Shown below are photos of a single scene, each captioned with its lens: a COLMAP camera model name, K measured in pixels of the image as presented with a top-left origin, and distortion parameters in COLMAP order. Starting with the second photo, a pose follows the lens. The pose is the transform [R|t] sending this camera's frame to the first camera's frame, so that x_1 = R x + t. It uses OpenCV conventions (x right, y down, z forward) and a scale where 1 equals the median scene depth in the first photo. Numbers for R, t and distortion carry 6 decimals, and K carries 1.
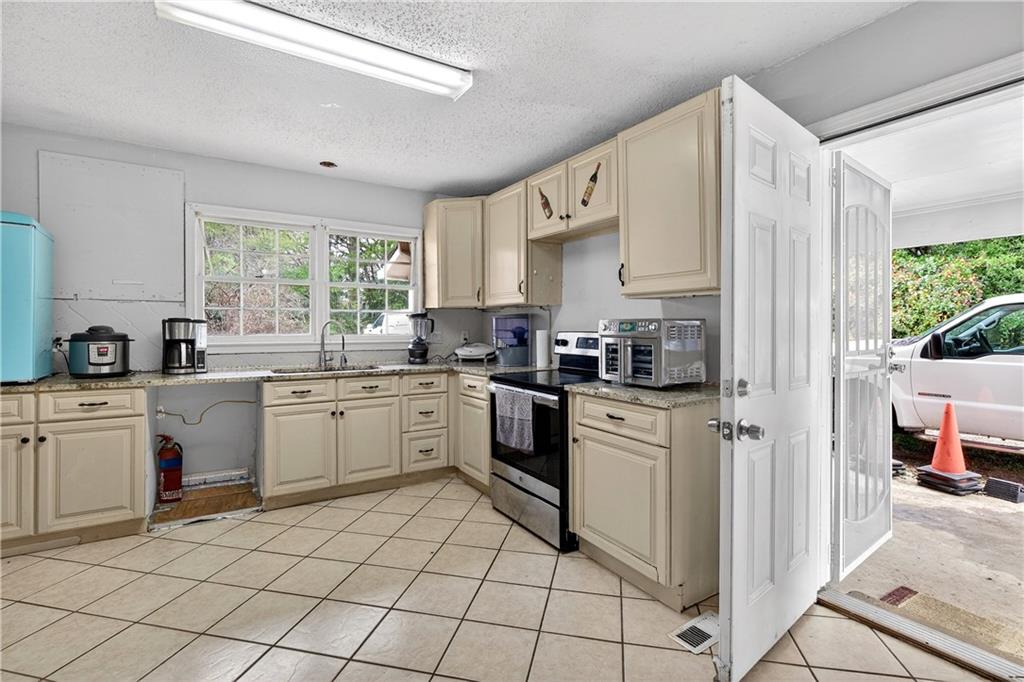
lens RADIAL K [[472.2, 0, 510.3], [0, 472.2, 329.6], [0, 0, 1]] dist [-0.000784, 0.001049]
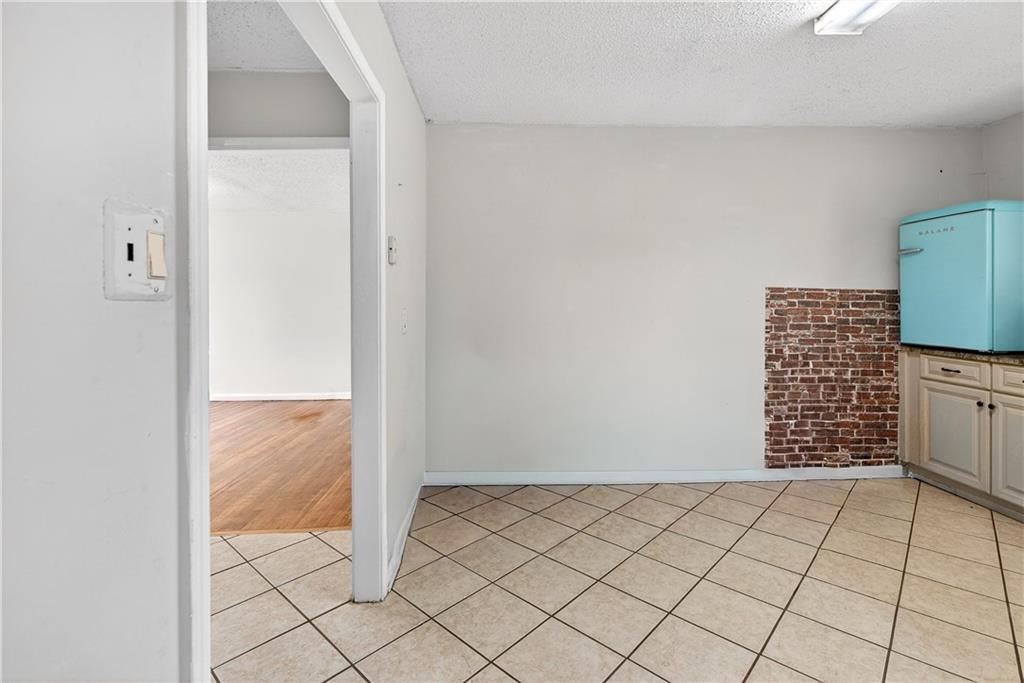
lens RADIAL K [[479.3, 0, 515.3], [0, 479.3, 305.4], [0, 0, 1]] dist [-0.003630, -0.000547]
pose [[-0.496675, 0.002965, -0.867931, 0.374080], [0.003285, 0.999993, 0.001536, -0.002299], [0.867930, -0.002089, -0.496682, 0.465721]]
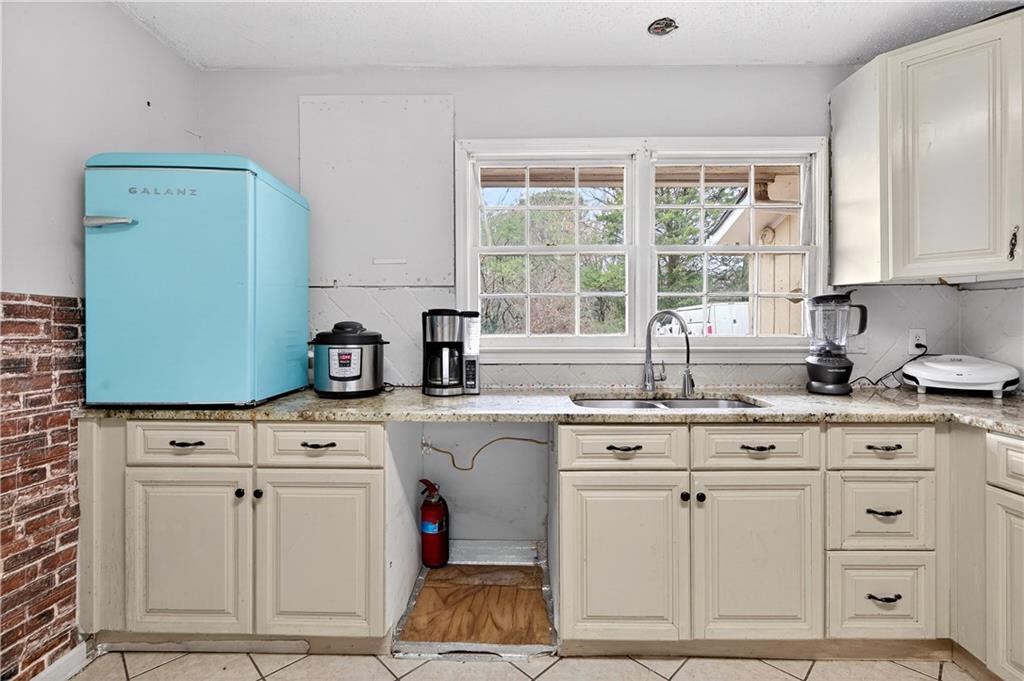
lens RADIAL K [[472.2, 0, 510.3], [0, 472.2, 329.1], [0, 0, 1]] dist [-0.000784, 0.001049]
pose [[0.837333, -0.000917, -0.546692, -0.263398], [0.001194, 0.999999, 0.000151, 0.002830], [0.546691, -0.000779, 0.837334, 0.498261]]
